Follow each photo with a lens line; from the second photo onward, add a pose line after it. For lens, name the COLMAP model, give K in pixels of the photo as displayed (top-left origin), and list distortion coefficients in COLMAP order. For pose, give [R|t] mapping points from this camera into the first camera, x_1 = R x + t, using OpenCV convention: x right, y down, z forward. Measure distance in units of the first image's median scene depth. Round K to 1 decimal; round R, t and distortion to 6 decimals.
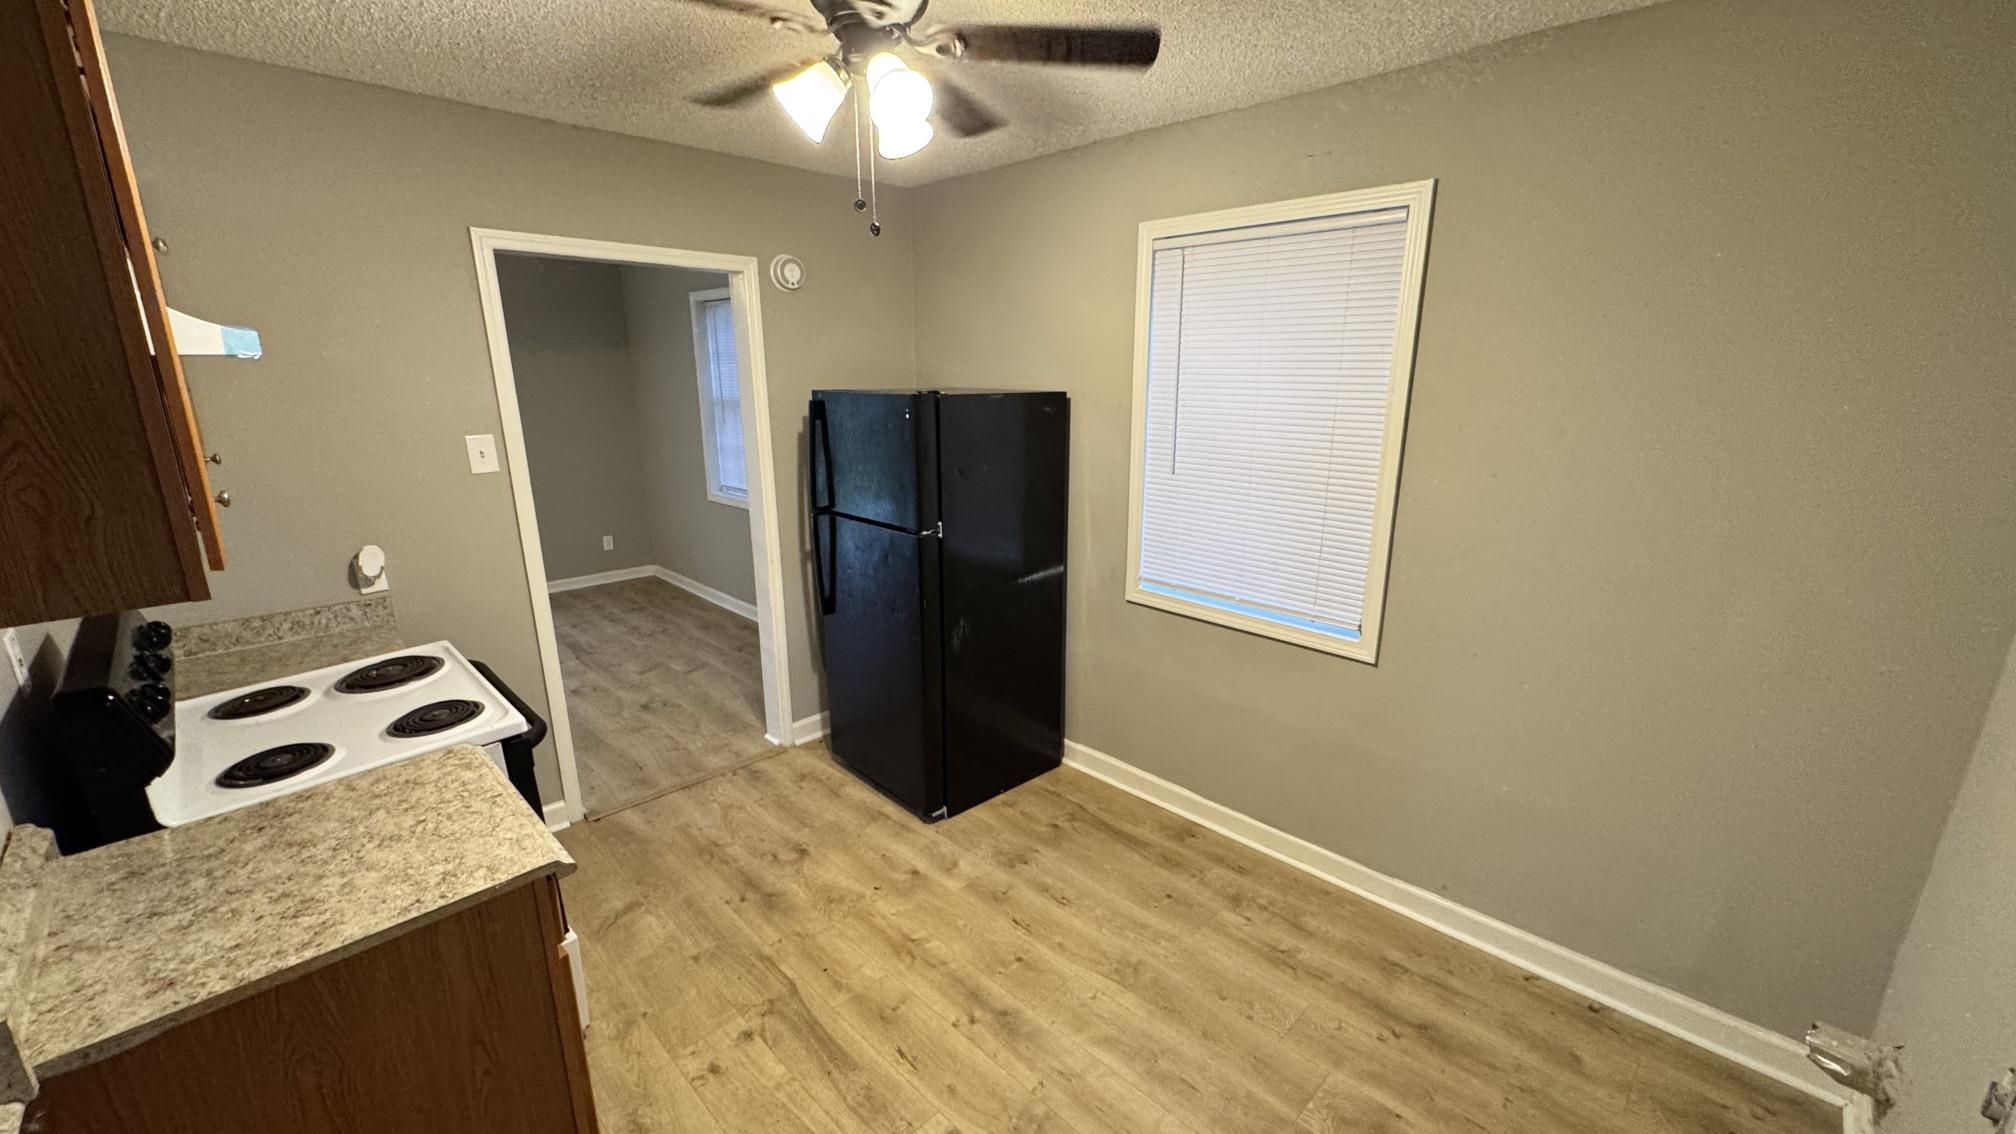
lens RADIAL K [[796.6, 0, 1010.2], [0, 796.6, 573.7], [0, 0, 1]] dist [-0.002794, 0.000839]
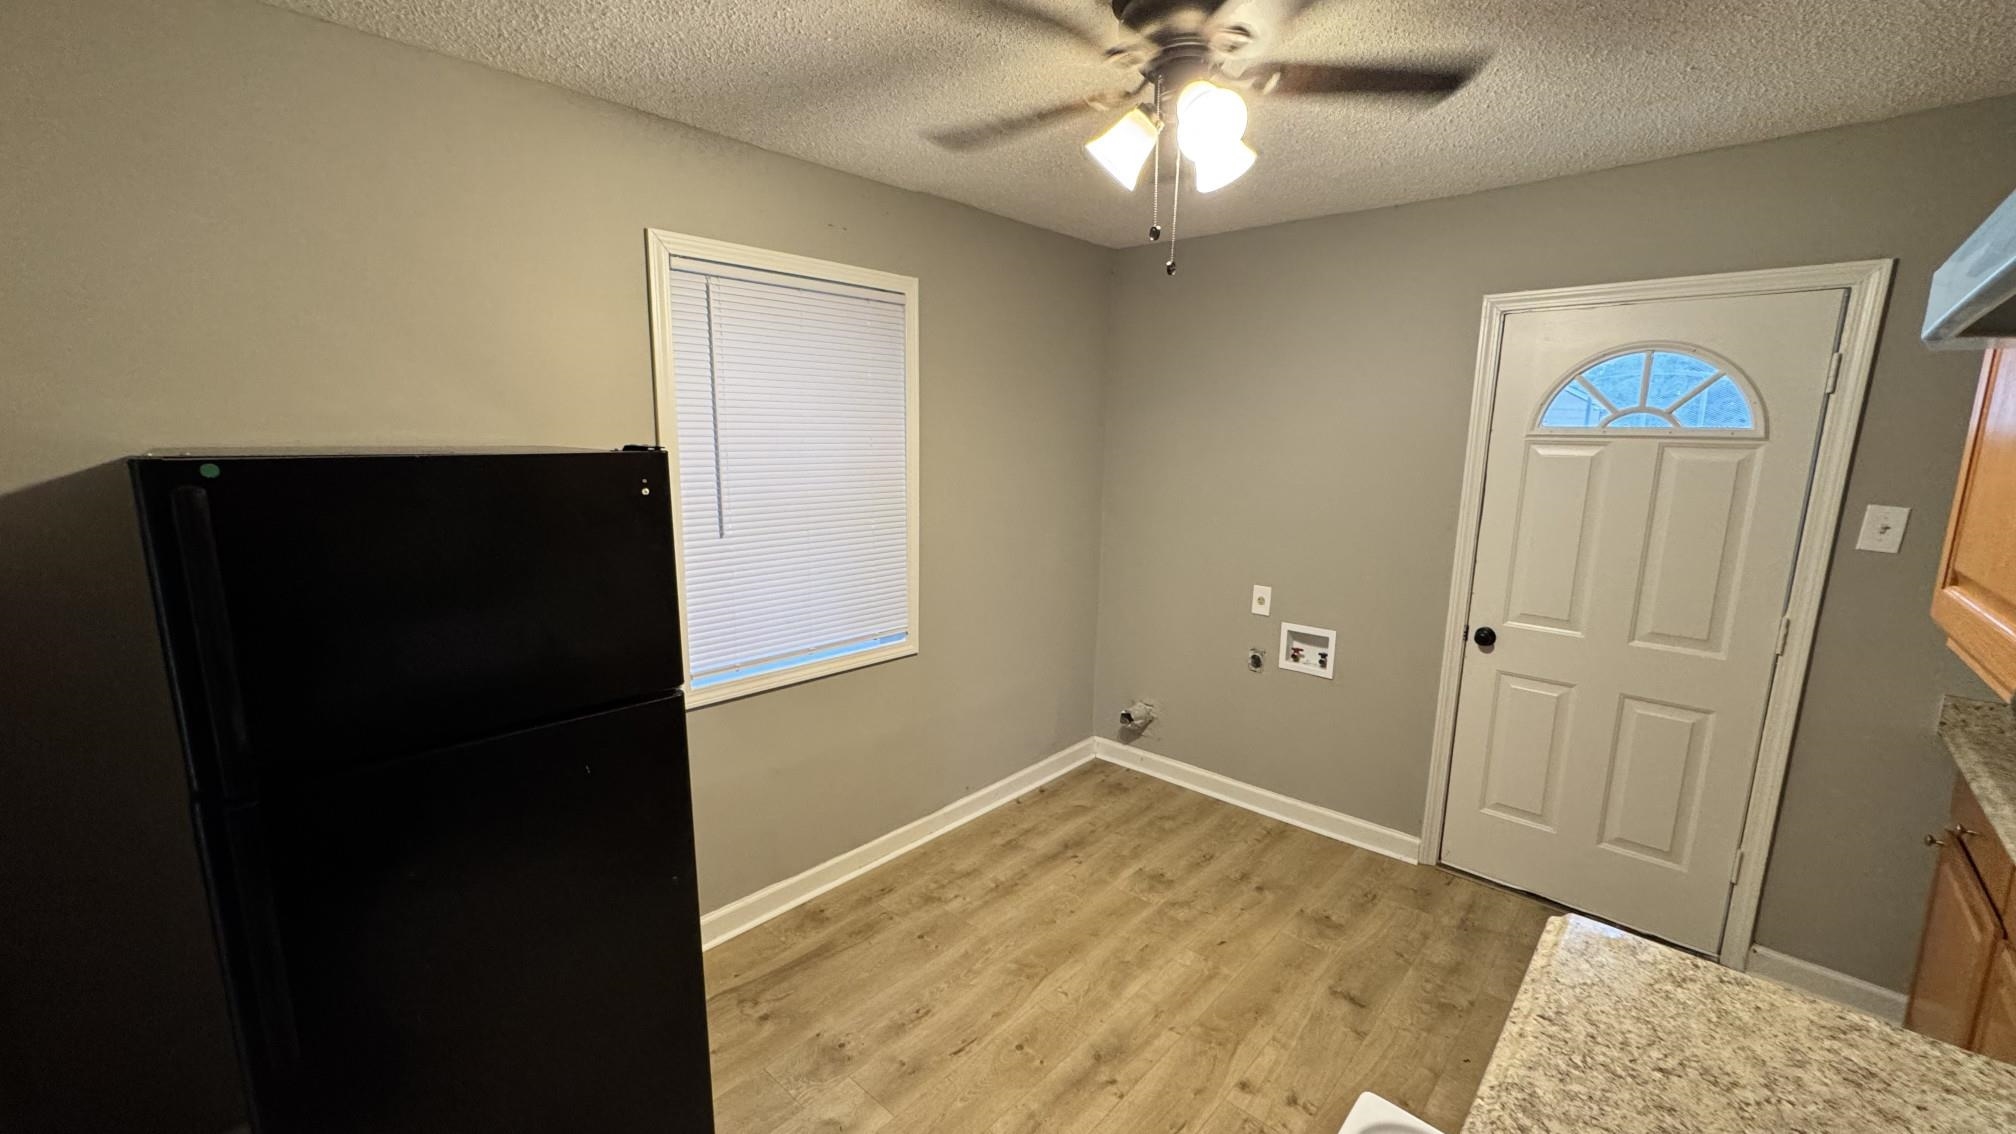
lens RADIAL K [[796.6, 0, 1010.2], [0, 796.6, 573.7], [0, 0, 1]] dist [-0.002794, 0.000839]
pose [[-0.038863, -0.179208, 0.983043, -0.863058], [0.241316, 0.952985, 0.183268, -0.227159], [-0.969668, 0.244346, 0.006210, 0.945481]]
